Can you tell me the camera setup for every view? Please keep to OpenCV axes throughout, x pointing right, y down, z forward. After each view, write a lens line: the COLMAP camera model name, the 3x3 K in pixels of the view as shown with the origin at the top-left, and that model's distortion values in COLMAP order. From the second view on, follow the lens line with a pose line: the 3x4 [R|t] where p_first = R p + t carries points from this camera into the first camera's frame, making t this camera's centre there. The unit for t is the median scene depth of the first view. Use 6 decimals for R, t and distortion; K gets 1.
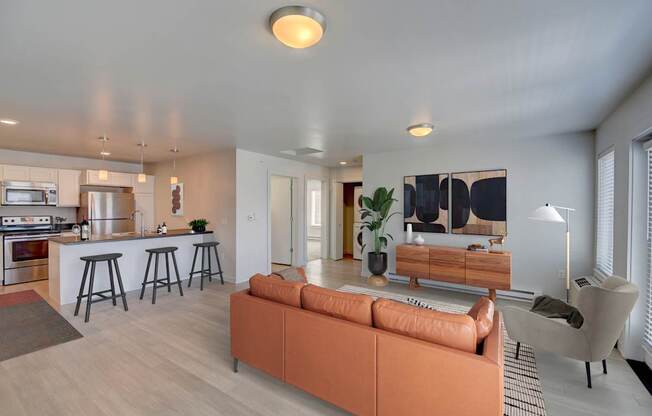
lens RADIAL K [[294.3, 0, 326.0], [0, 294.3, 208.0], [0, 0, 1]] dist [-0.000778, -0.000421]
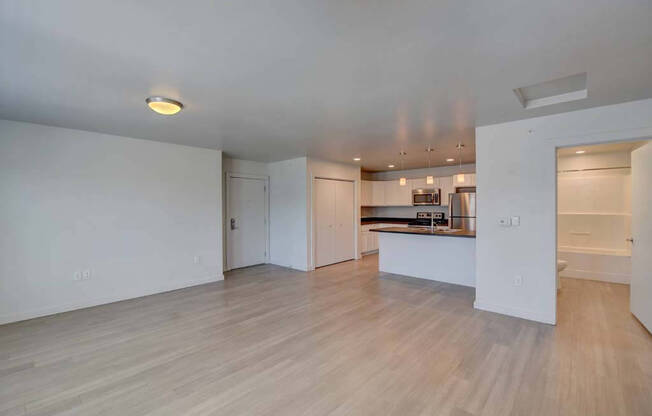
lens RADIAL K [[294.3, 0, 326.0], [0, 294.3, 208.0], [0, 0, 1]] dist [-0.000778, -0.000421]
pose [[-0.163062, 0.004414, -0.986606, 0.522267], [-0.000074, 0.999990, 0.004486, -0.001837], [0.986616, 0.000804, -0.163060, 0.788453]]
